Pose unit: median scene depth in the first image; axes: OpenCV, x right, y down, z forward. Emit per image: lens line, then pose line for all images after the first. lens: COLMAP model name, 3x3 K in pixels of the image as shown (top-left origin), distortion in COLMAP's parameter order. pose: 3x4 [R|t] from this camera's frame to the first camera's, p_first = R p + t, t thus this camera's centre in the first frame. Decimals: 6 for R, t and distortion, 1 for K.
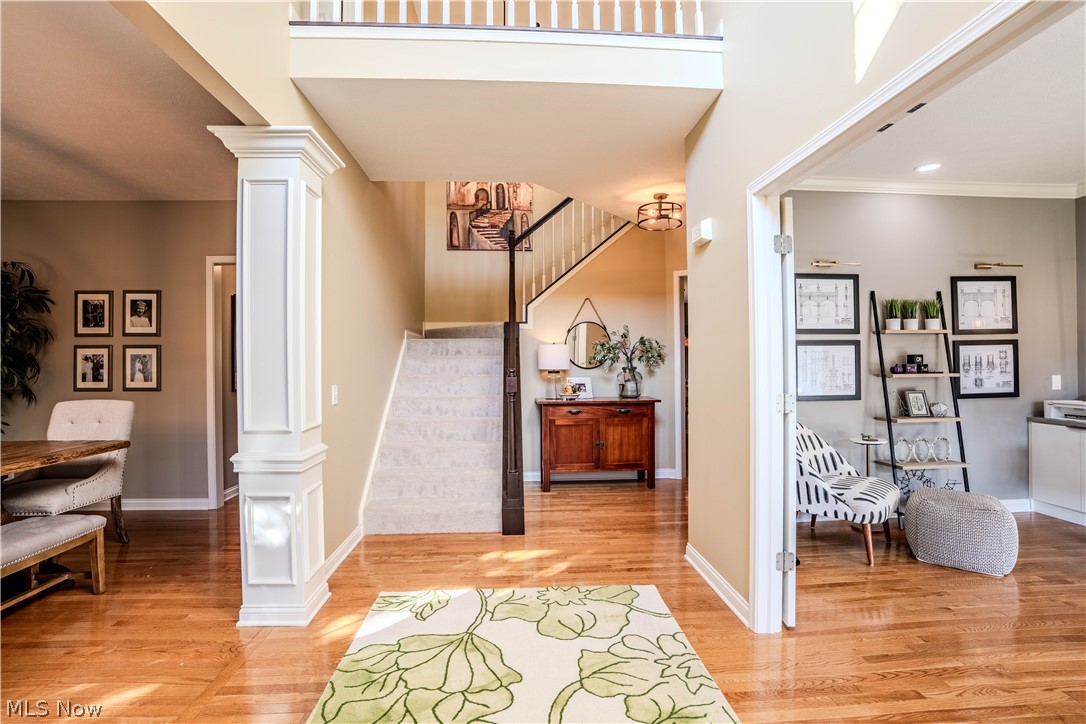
lens RADIAL K [[504.4, 0, 549.6], [0, 504.4, 361.8], [0, 0, 1]] dist [-0.069647, 0.025231]
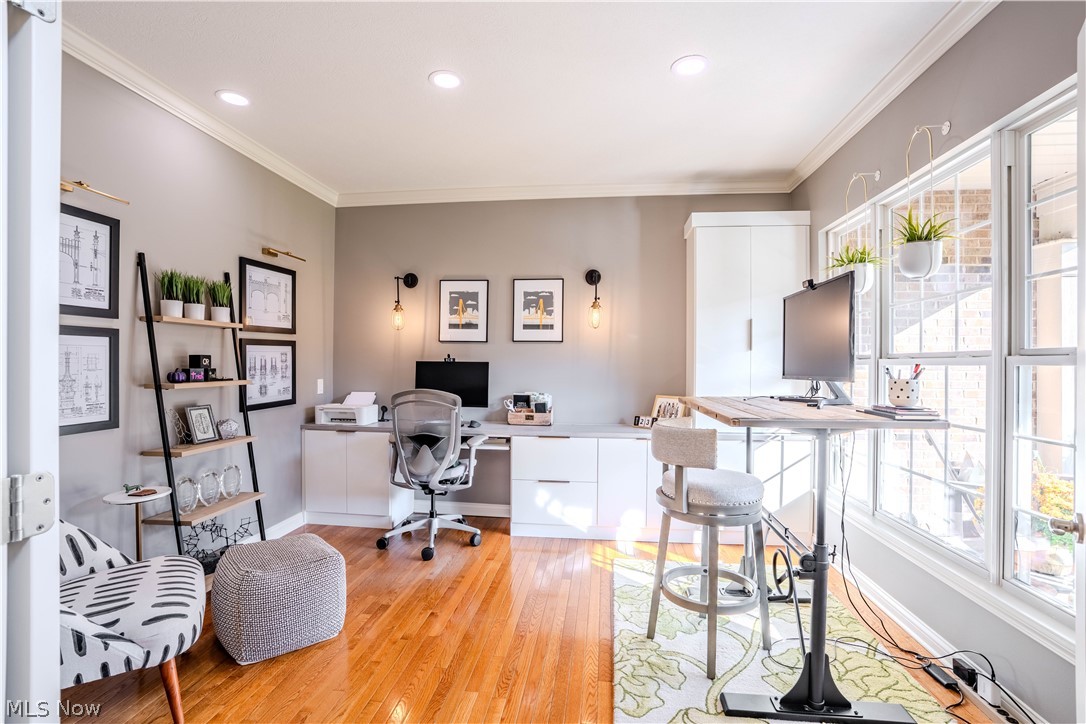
lens RADIAL K [[504.4, 0, 549.6], [0, 504.4, 361.8], [0, 0, 1]] dist [-0.069647, 0.025231]
pose [[0.185116, 0.010271, 0.982663, 0.144716], [-0.010147, 0.999912, -0.008540, -0.003882], [-0.982664, -0.008390, 0.185204, 0.370565]]
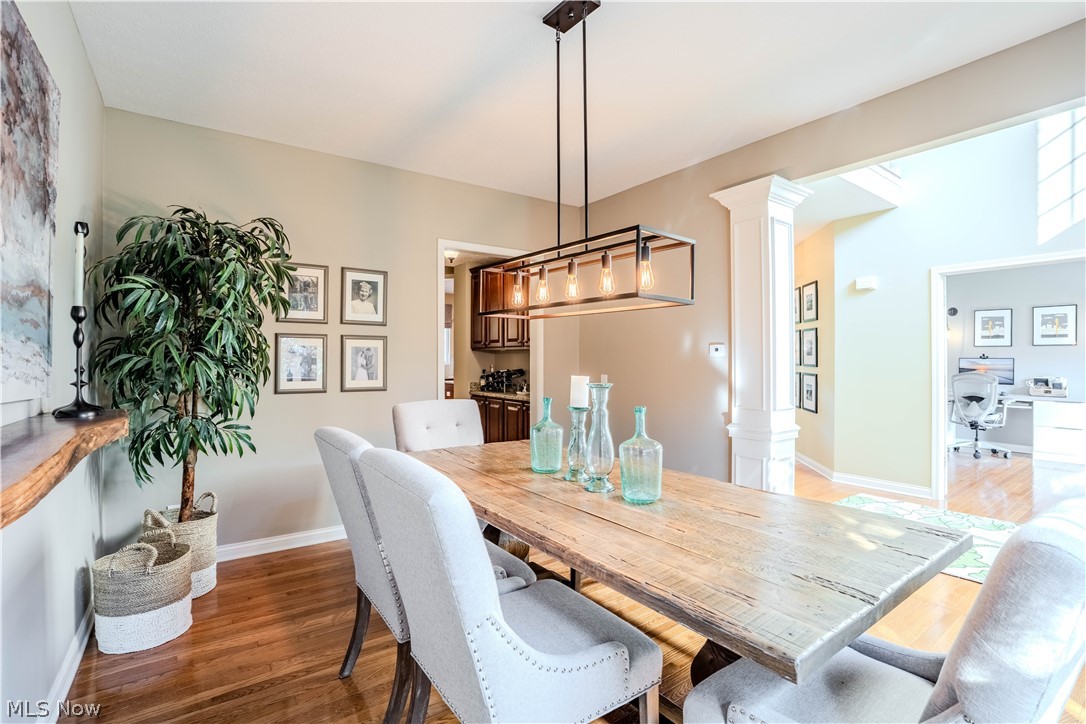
lens RADIAL K [[504.4, 0, 549.6], [0, 504.4, 361.8], [0, 0, 1]] dist [-0.069647, 0.025231]
pose [[0.854473, 0.004532, 0.519476, -1.006331], [-0.004279, 0.999989, -0.001686, 0.010032], [-0.519478, -0.000782, 0.854483, 0.113283]]
